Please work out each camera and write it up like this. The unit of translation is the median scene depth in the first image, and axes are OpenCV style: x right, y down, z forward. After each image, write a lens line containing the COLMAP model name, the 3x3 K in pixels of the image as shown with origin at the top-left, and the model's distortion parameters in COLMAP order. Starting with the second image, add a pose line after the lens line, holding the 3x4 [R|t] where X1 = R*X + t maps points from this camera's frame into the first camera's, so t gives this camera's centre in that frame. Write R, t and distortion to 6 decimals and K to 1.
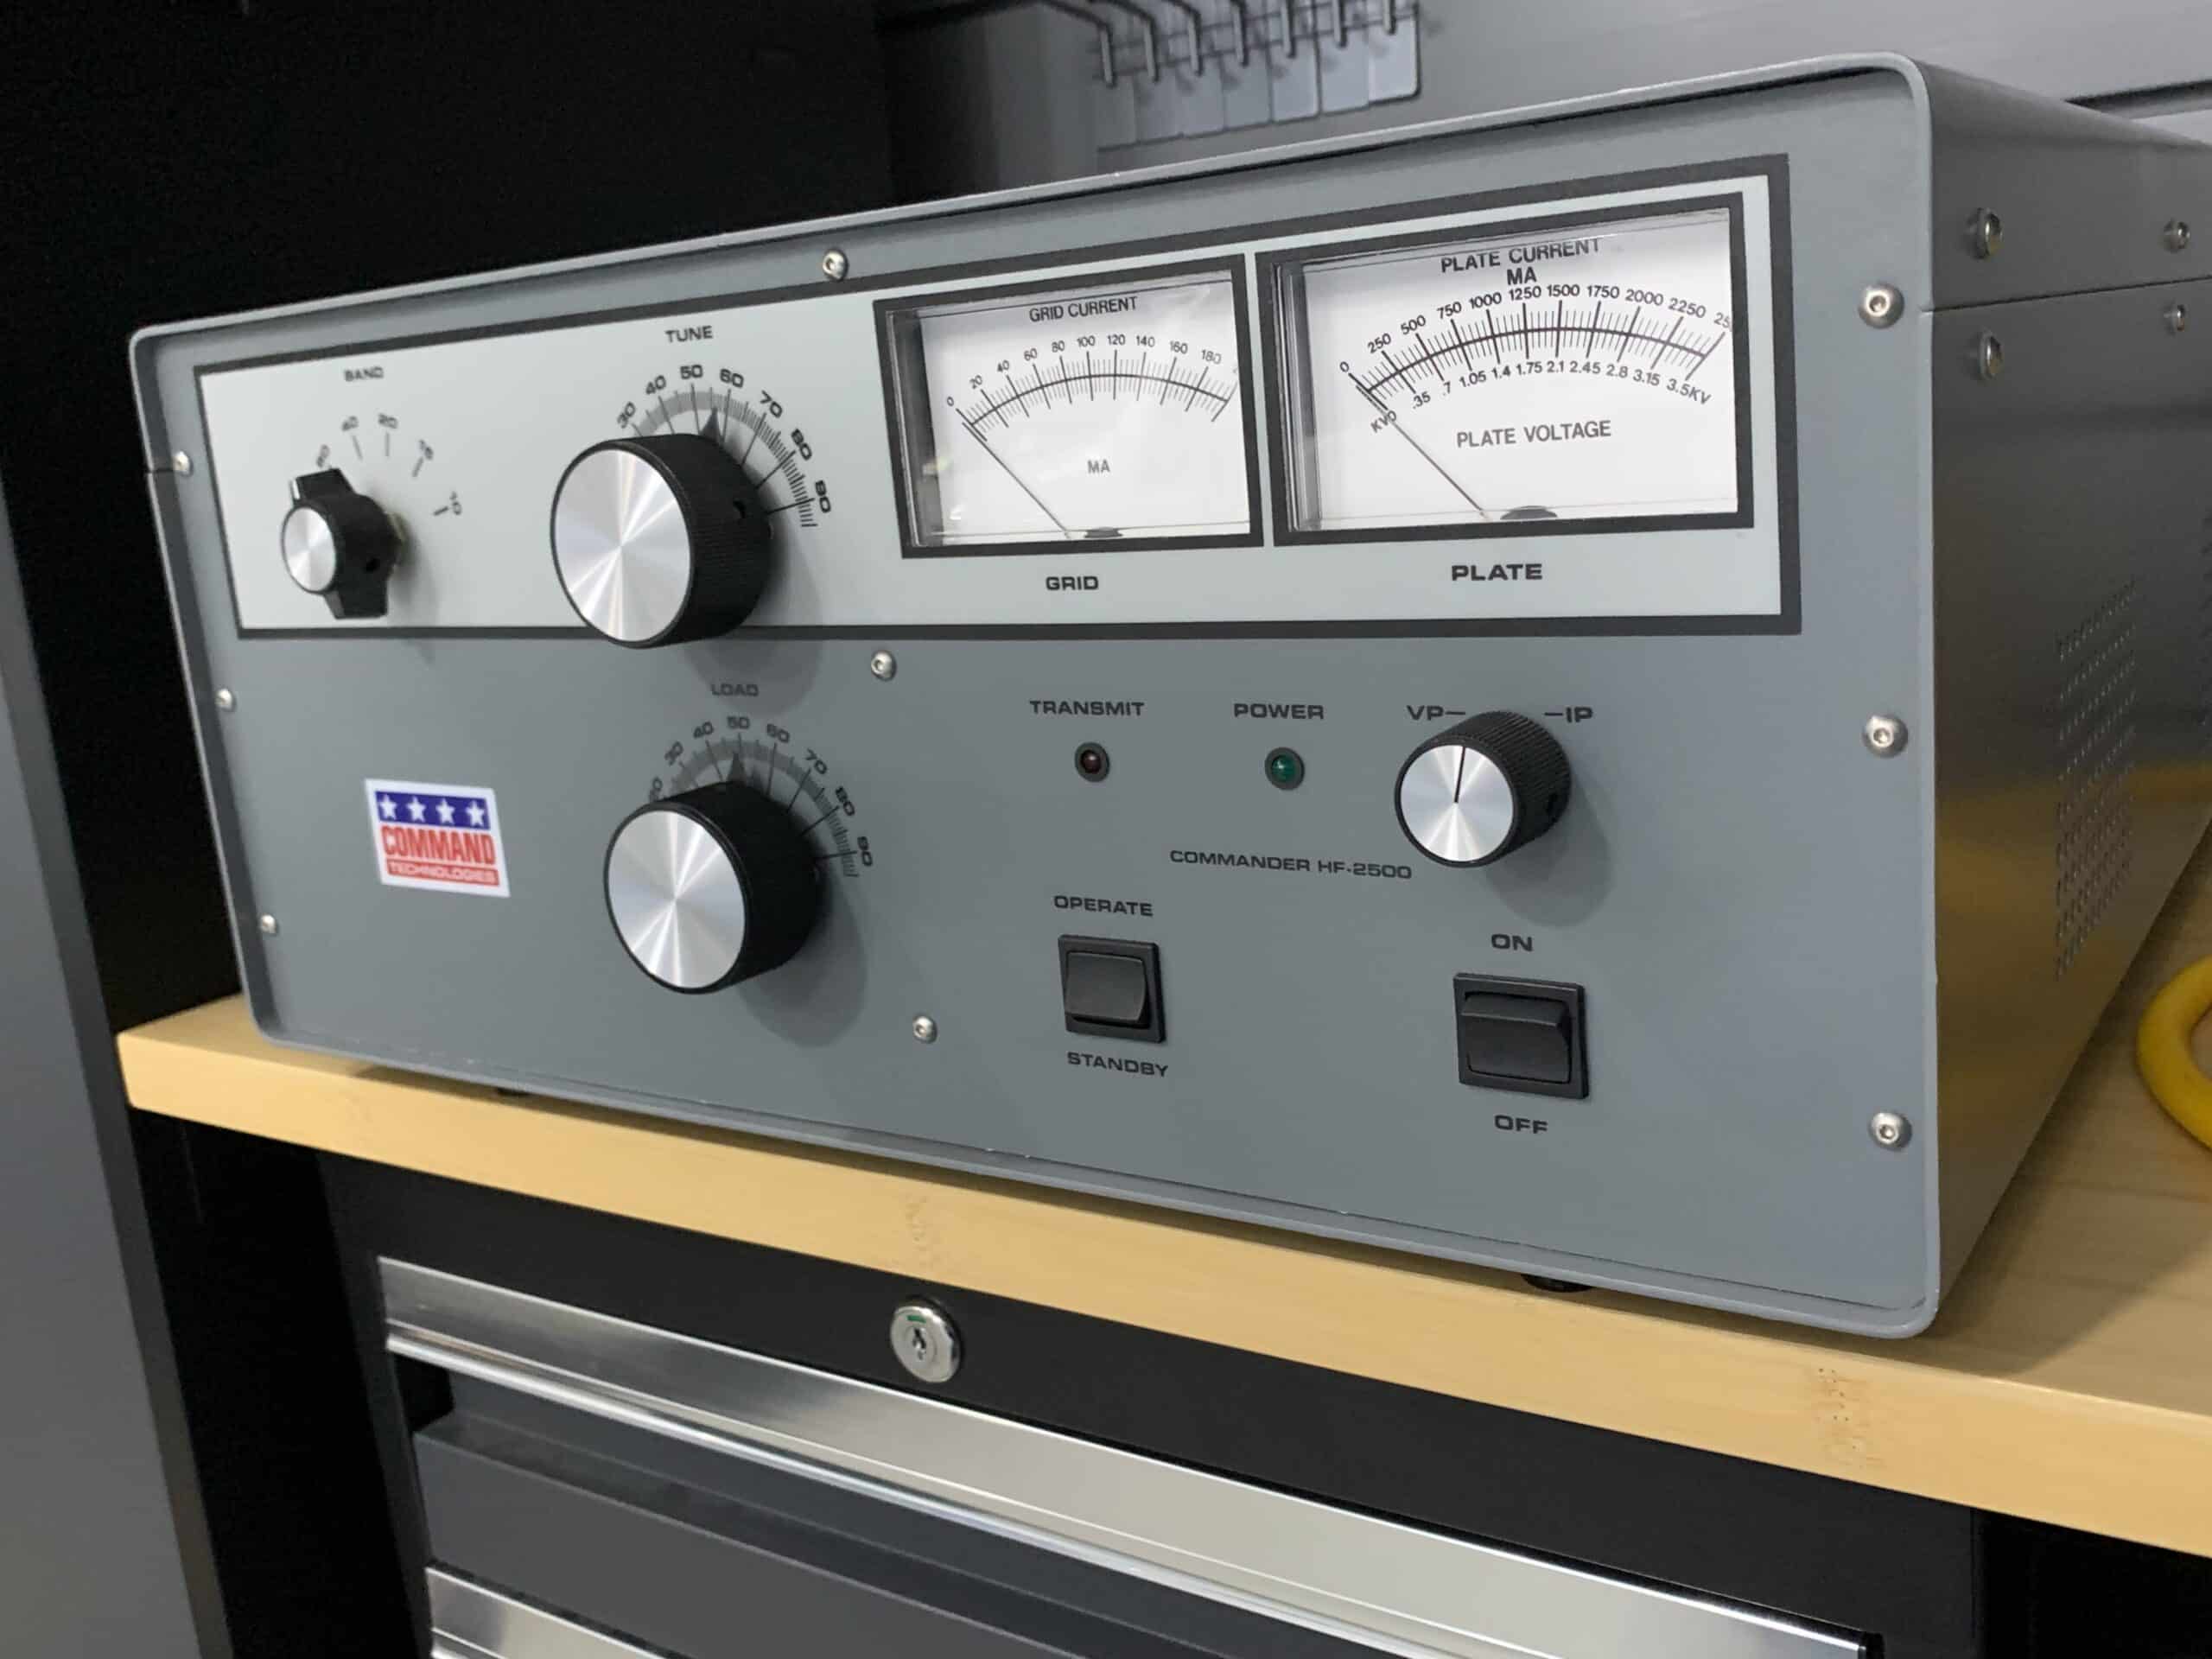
lens RADIAL K [[2077.5, 0, 1106.0], [0, 2077.5, 829.5], [0, 0, 1]] dist [0.165573, -0.447143]
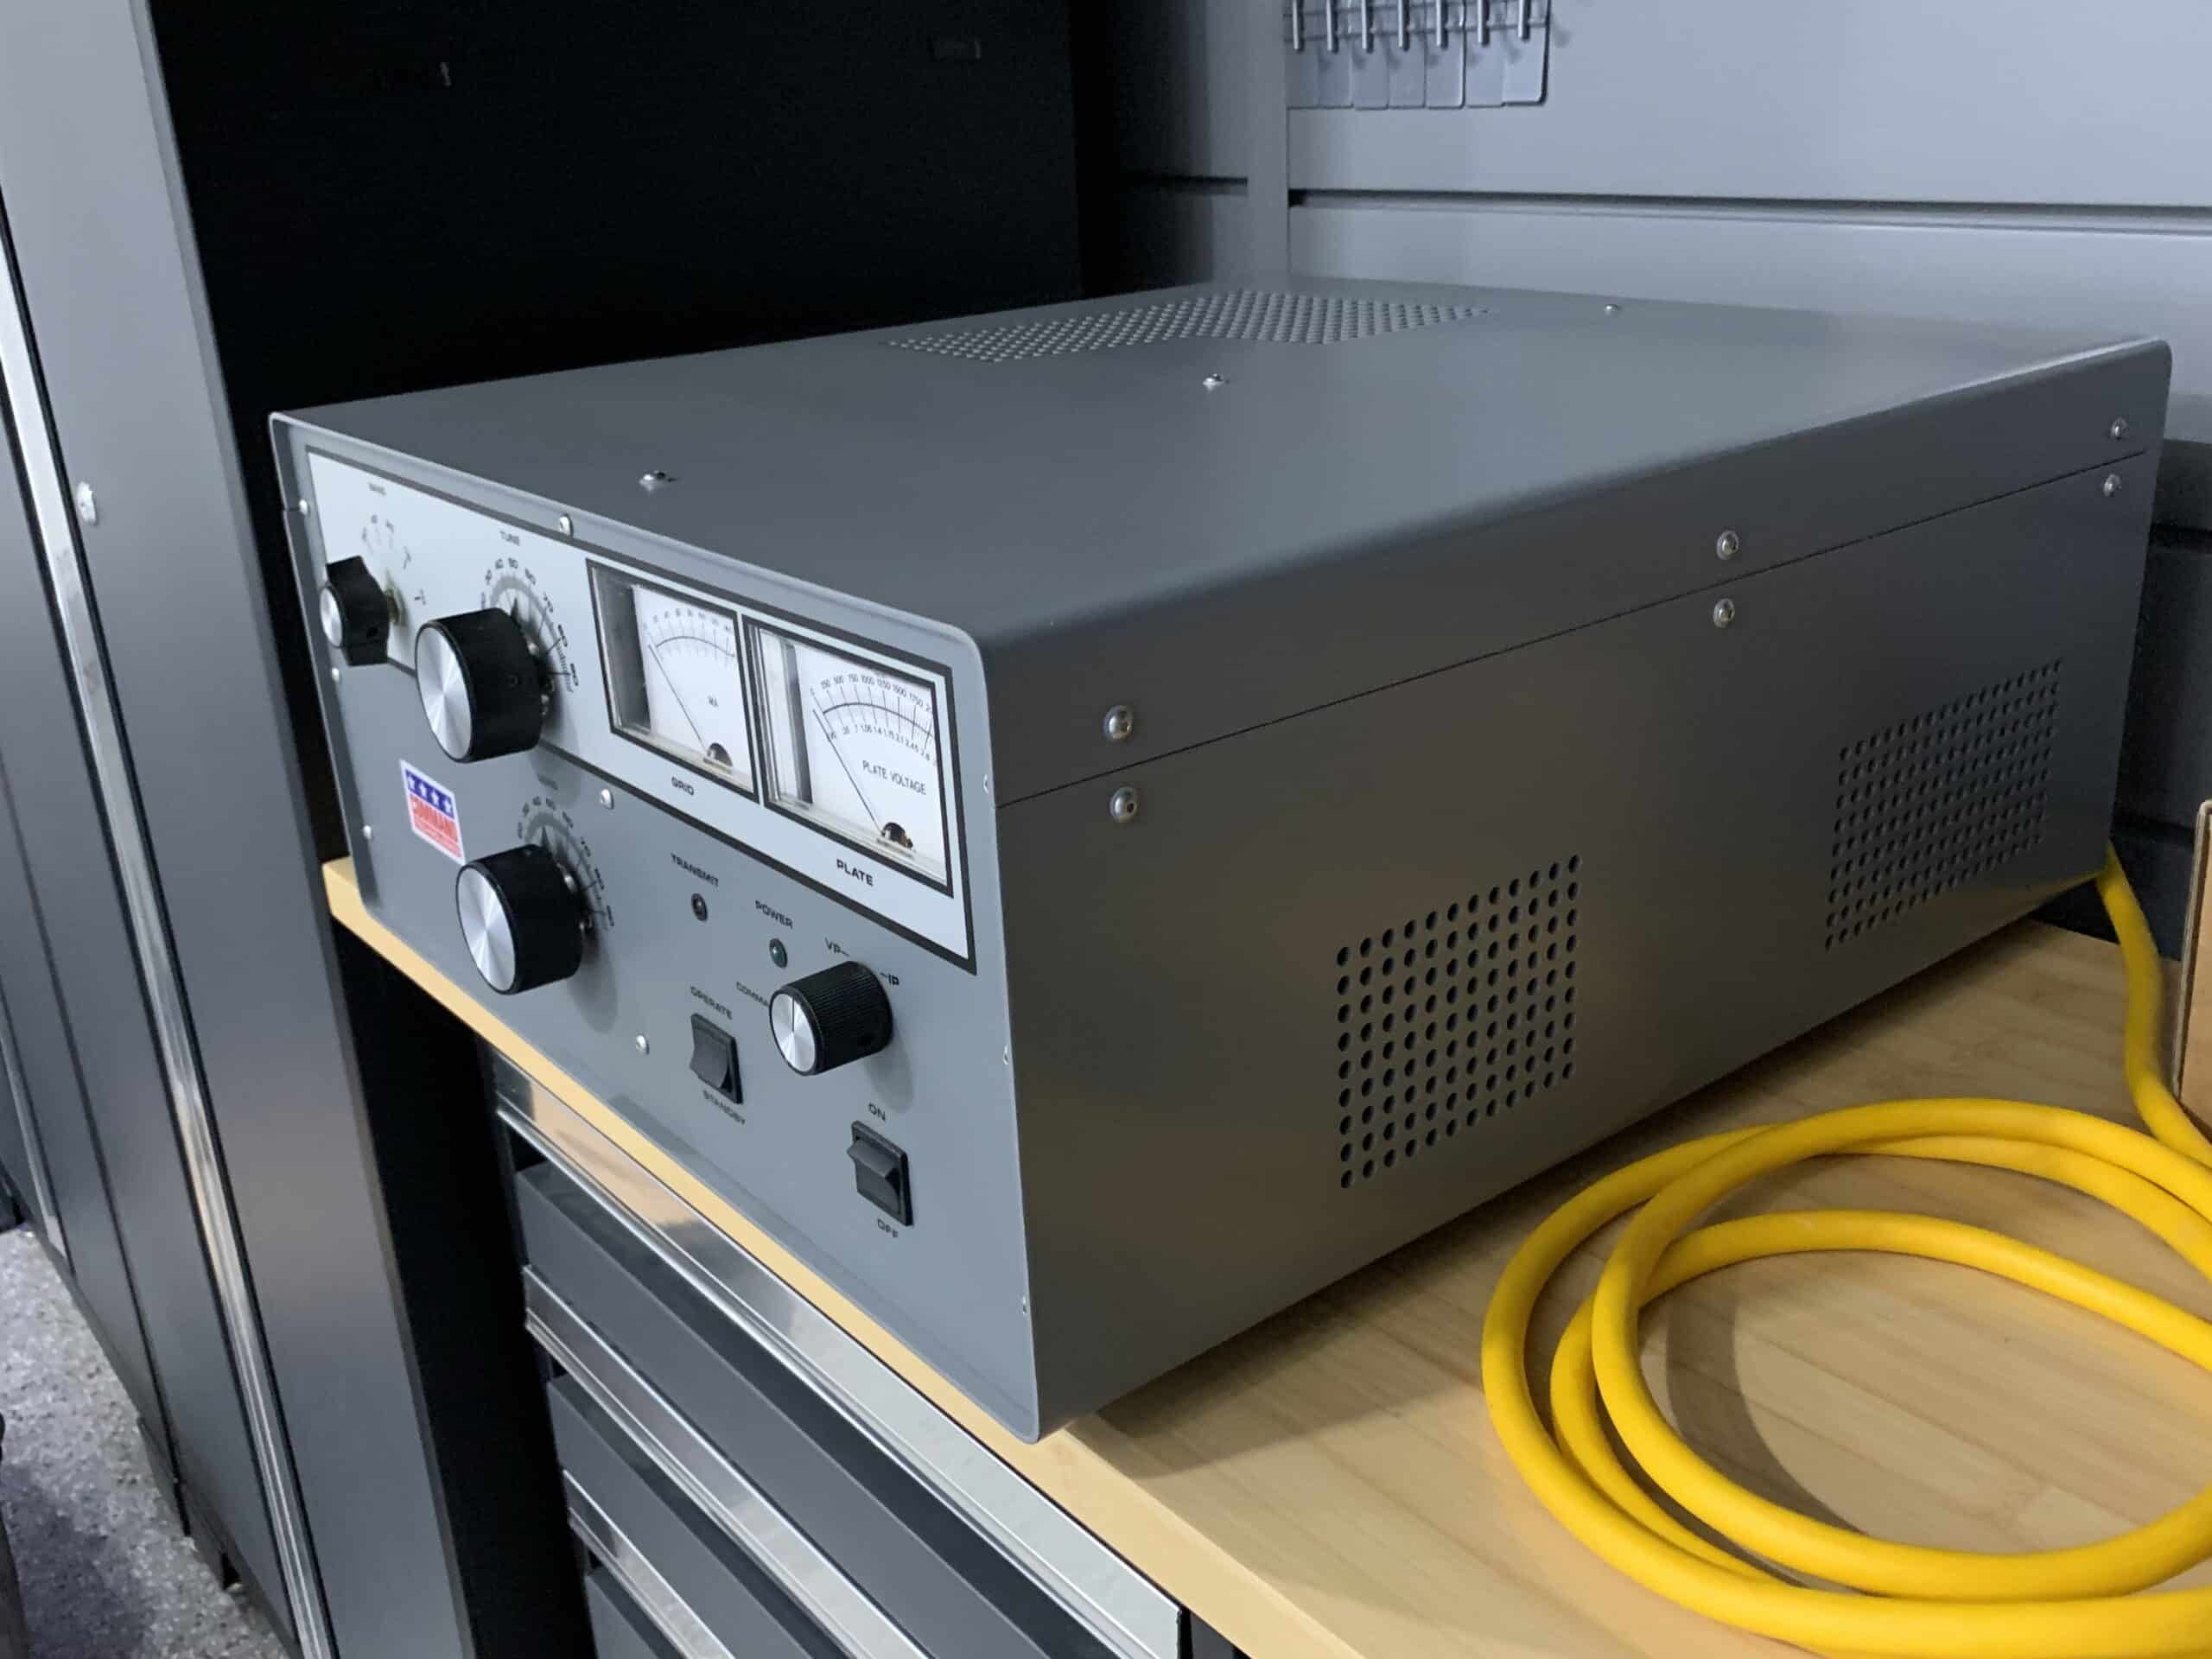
lens RADIAL K [[2077.5, 0, 1106.0], [0, 2077.5, 829.5], [0, 0, 1]] dist [0.165573, -0.447143]
pose [[0.952116, 0.147093, -0.268026, 0.575796], [-0.100465, 0.978502, 0.180115, -0.336603], [0.288758, -0.144563, 0.946425, -0.227731]]
